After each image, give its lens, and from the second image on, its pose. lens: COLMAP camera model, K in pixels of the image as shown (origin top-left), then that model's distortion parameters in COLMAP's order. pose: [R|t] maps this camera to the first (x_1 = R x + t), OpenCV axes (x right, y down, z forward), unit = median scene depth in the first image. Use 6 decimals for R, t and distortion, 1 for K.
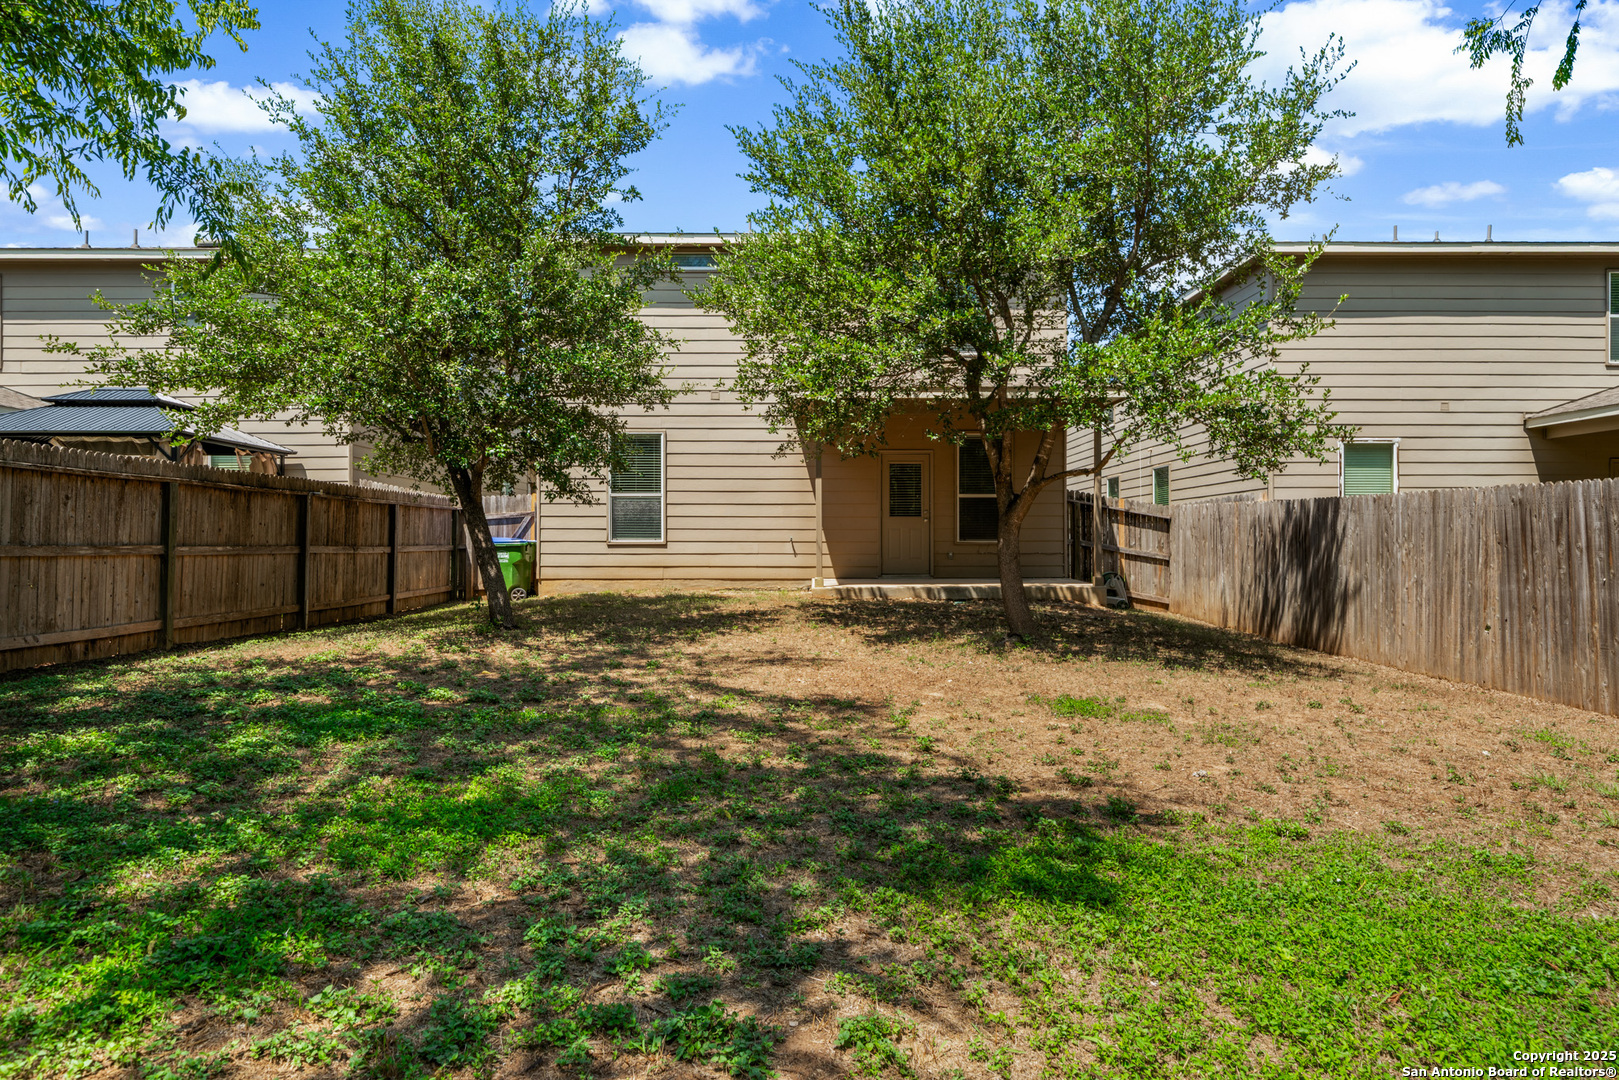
lens RADIAL K [[929.3, 0, 816.0], [0, 929.3, 514.0], [0, 0, 1]] dist [-0.019965, 0.001319]
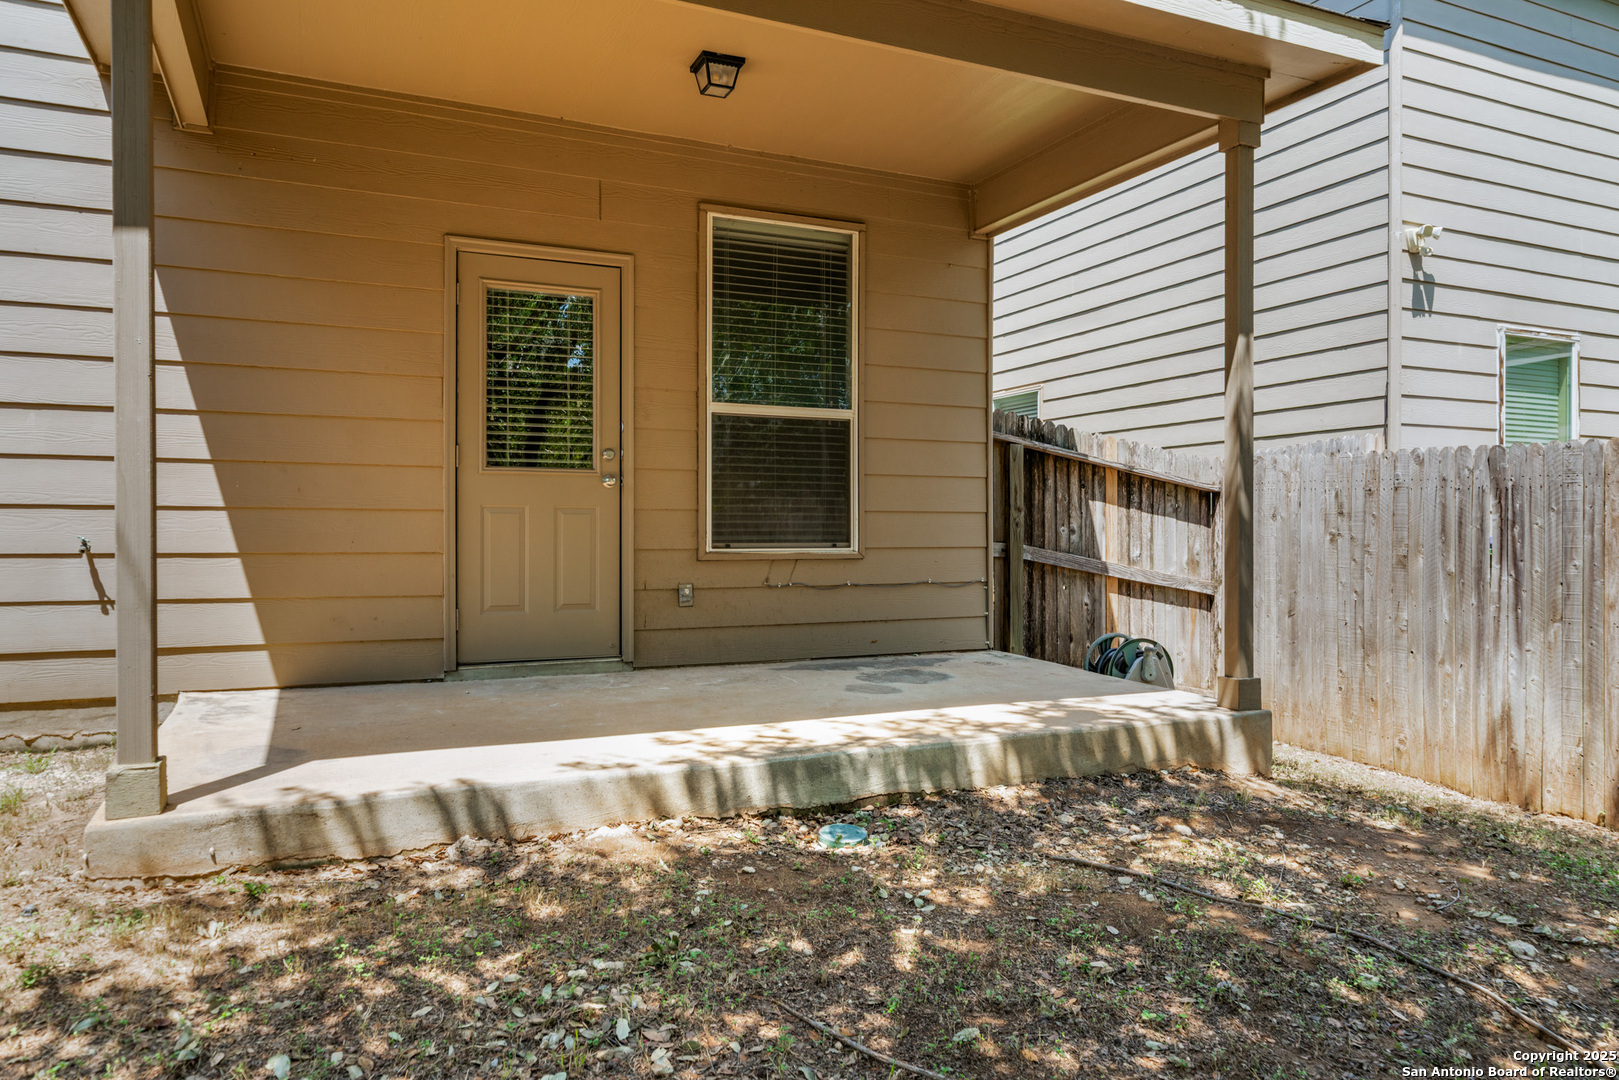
lens RADIAL K [[1075.5, 0, 812.2], [0, 1075.5, 538.4], [0, 0, 1]] dist [-0.005700, -0.000982]
pose [[0.908893, -0.000390, 0.417029, 0.036512], [-0.014180, 0.999392, 0.031839, 0.015337], [-0.416788, -0.034852, 0.908335, 0.751282]]
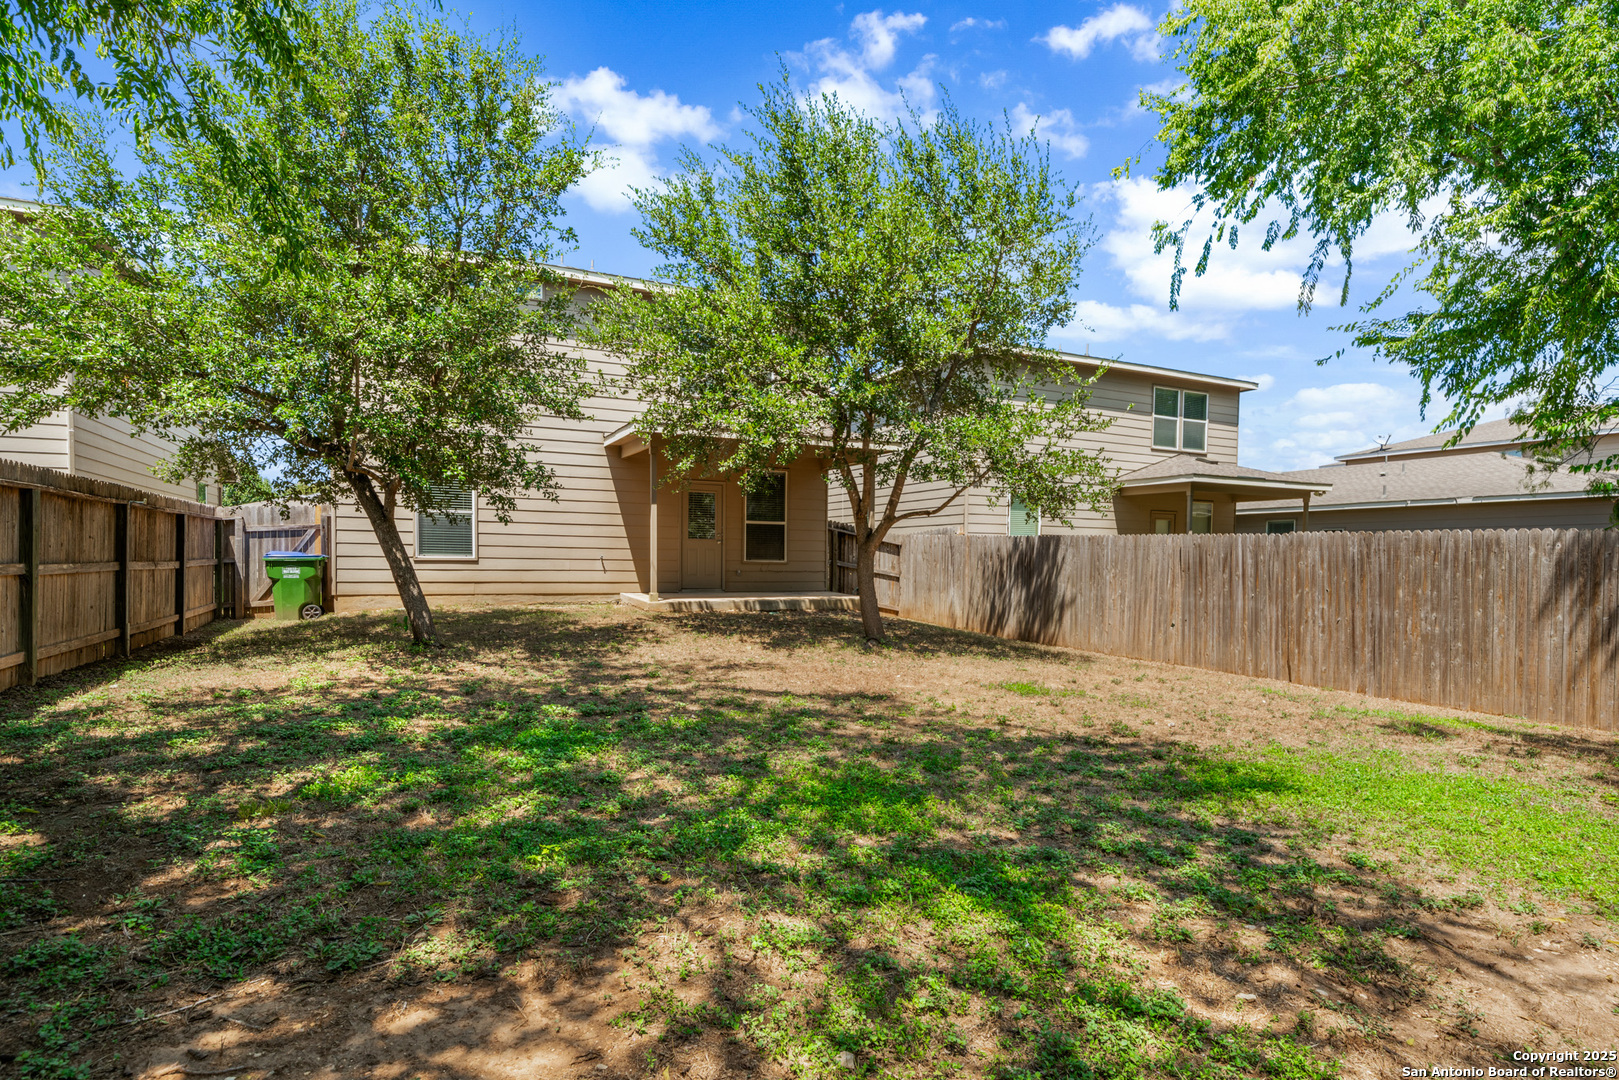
lens RADIAL K [[845.8, 0, 829.8], [0, 845.8, 558.3], [0, 0, 1]] dist [-0.022586, -0.000229]
pose [[0.891751, 0.012128, 0.452364, -0.271278], [-0.028501, 0.999161, 0.029395, -0.009445], [-0.451628, -0.039106, 0.891349, -0.003840]]
